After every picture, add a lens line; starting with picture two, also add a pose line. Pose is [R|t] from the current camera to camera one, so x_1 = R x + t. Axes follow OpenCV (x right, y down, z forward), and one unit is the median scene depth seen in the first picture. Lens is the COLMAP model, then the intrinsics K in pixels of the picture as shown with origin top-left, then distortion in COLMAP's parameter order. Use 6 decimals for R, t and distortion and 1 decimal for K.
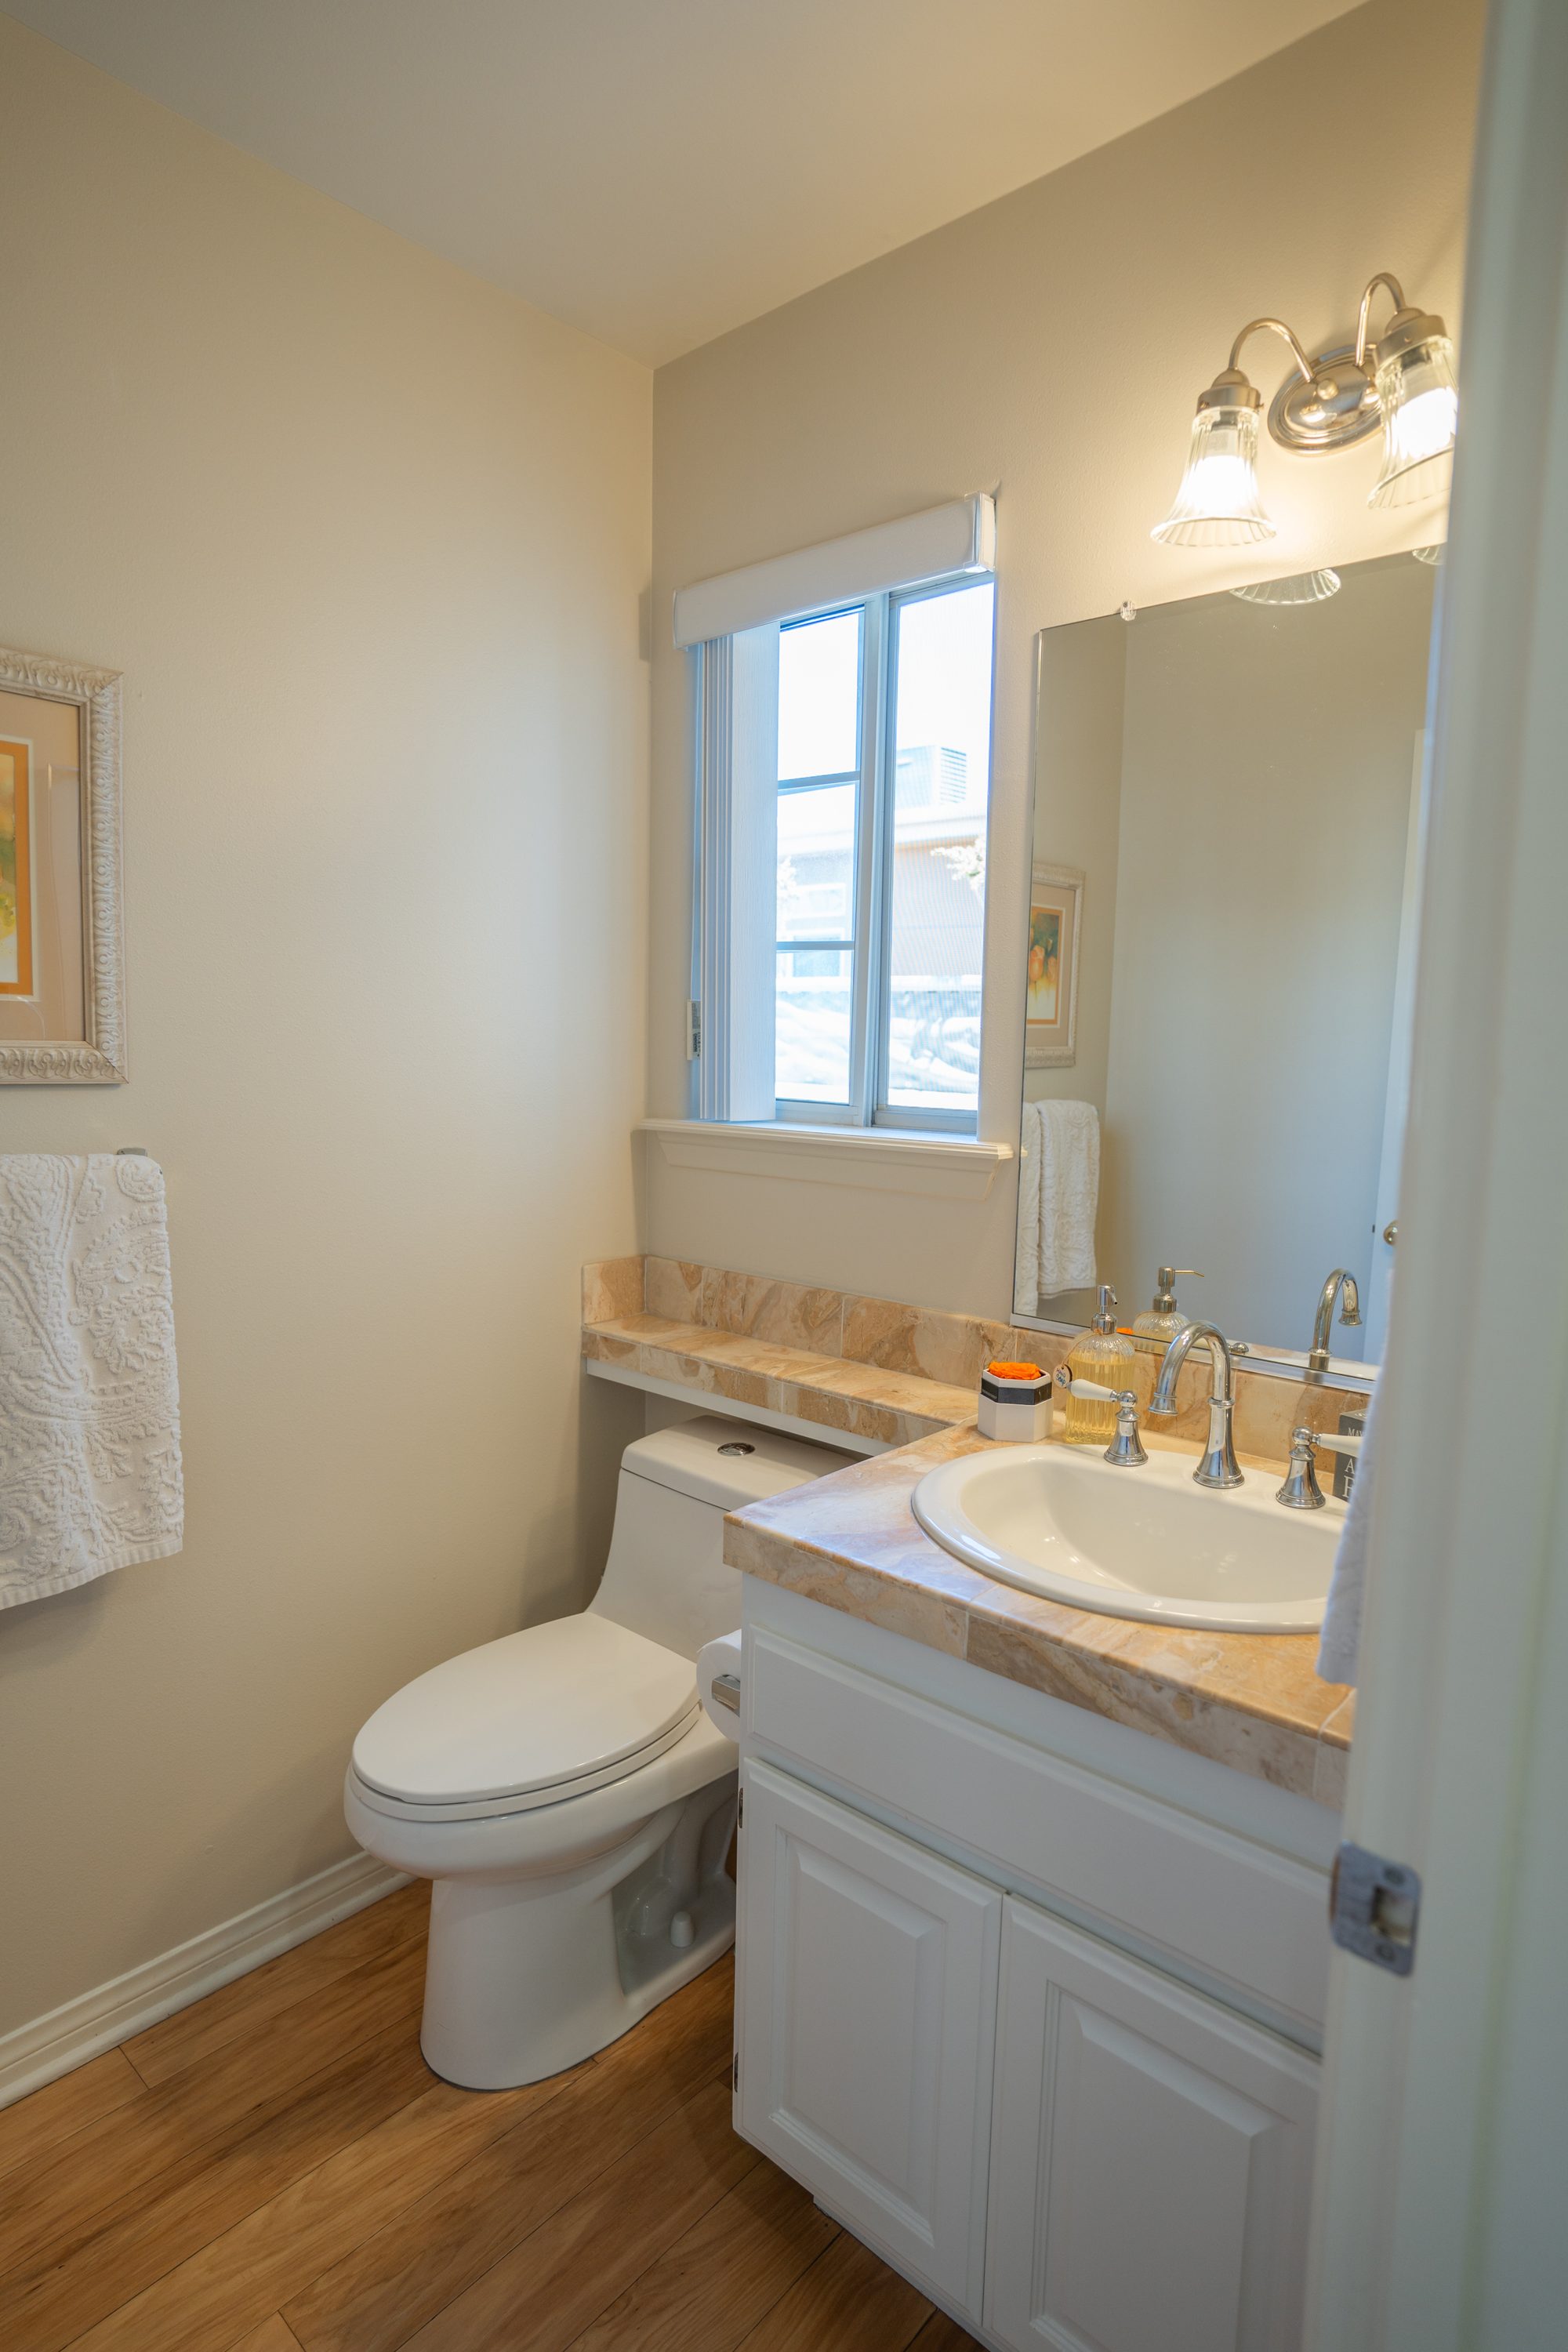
lens RADIAL K [[1162.3, 0, 784.0], [0, 1162.3, 1176.0], [0, 0, 1]] dist [-0.067470, 0.033530]
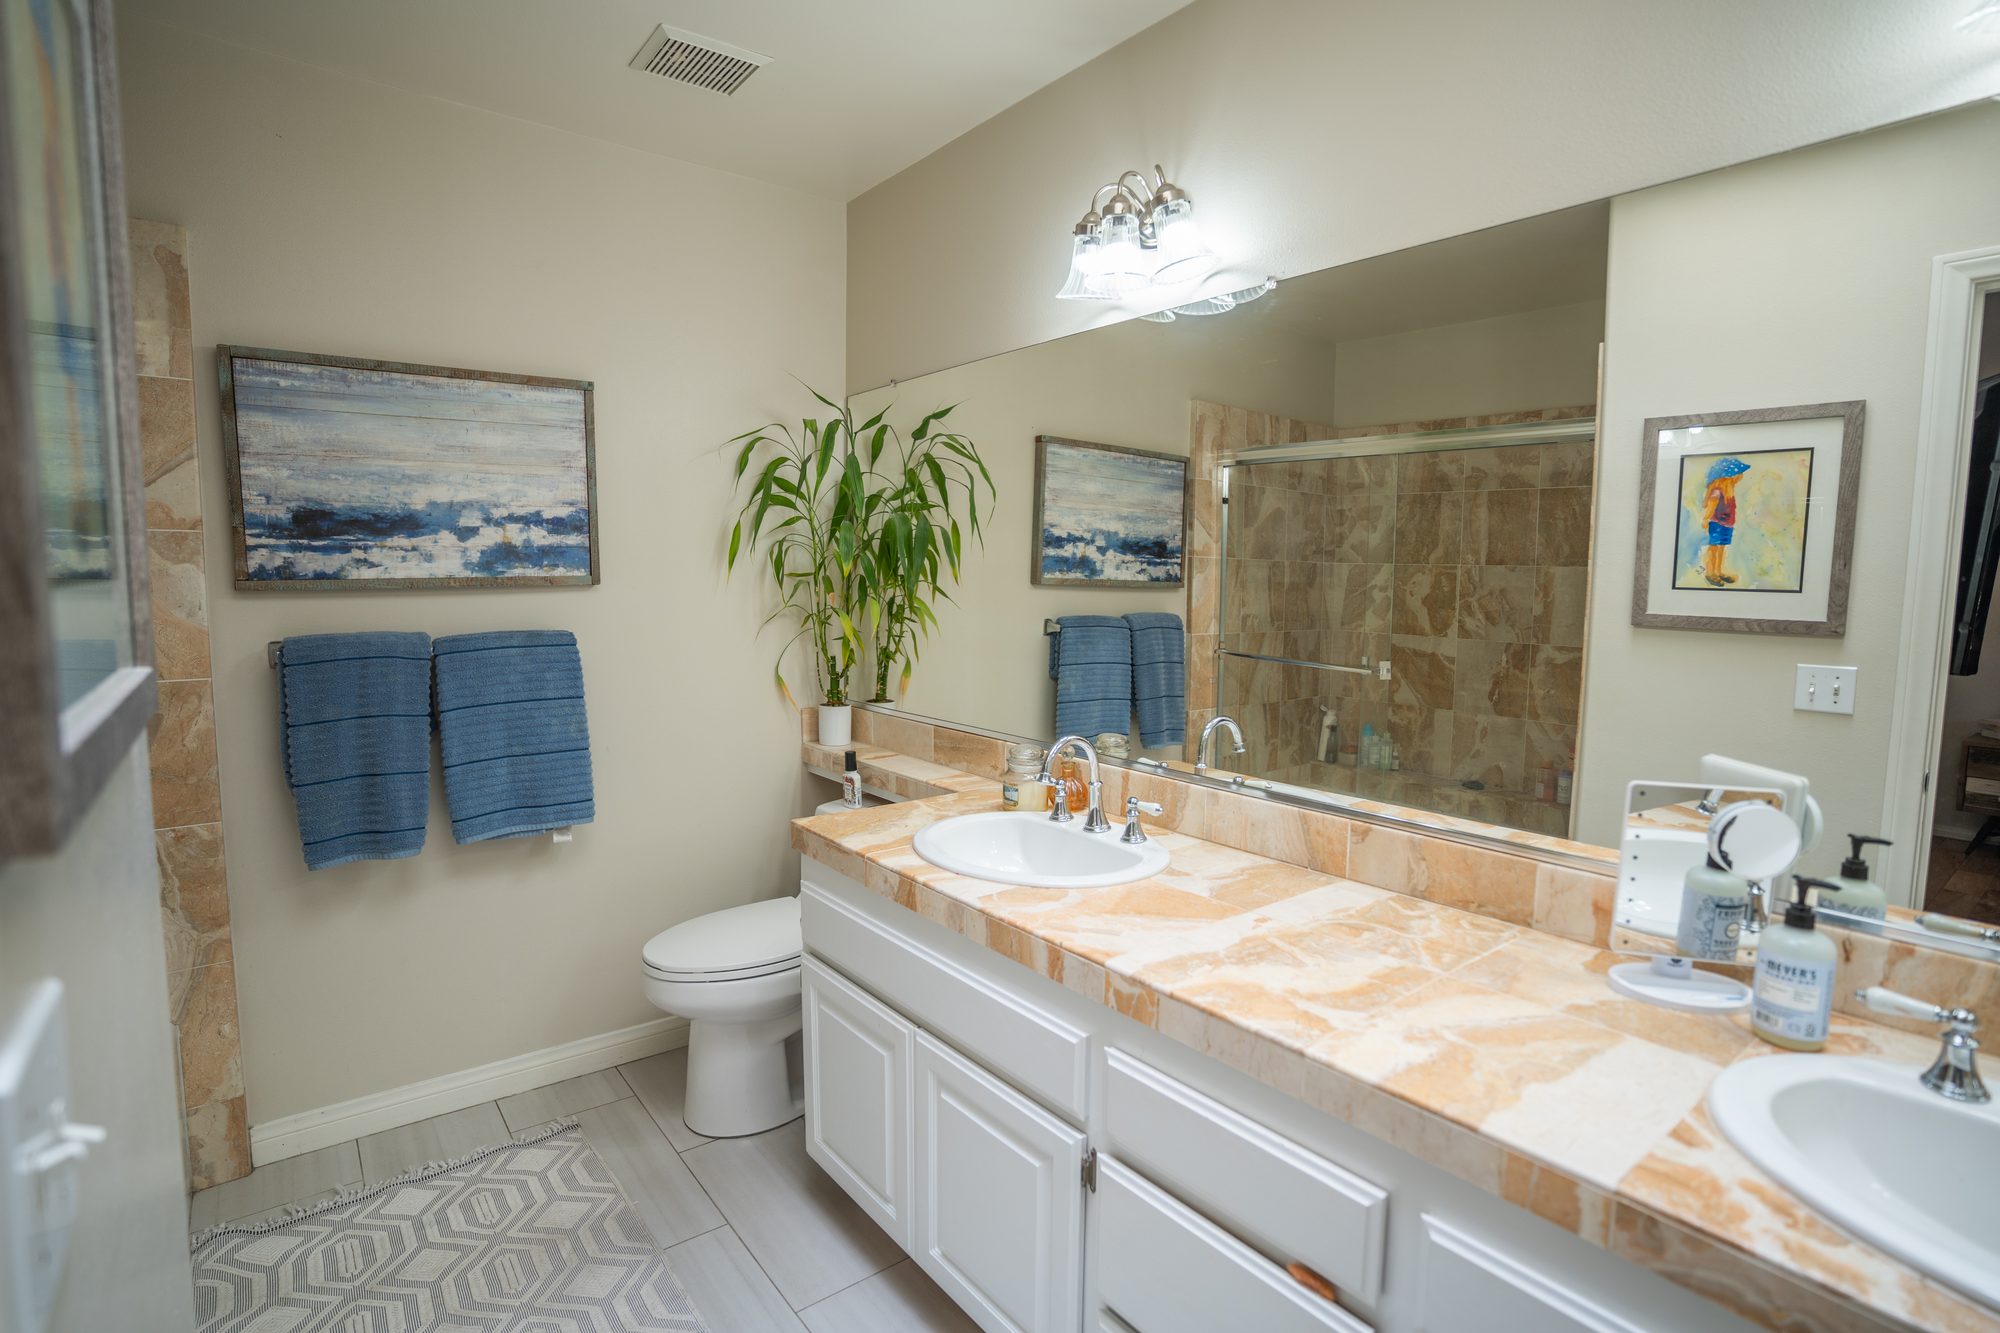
lens RADIAL K [[988.3, 0, 1000.0], [0, 988.3, 666.5], [0, 0, 1]] dist [-0.067470, 0.033530]
pose [[0.978332, 0.010453, -0.206778, 0.553261], [-0.015268, 0.999648, -0.021704, 0.049807], [0.206478, 0.024390, 0.978147, -0.525428]]
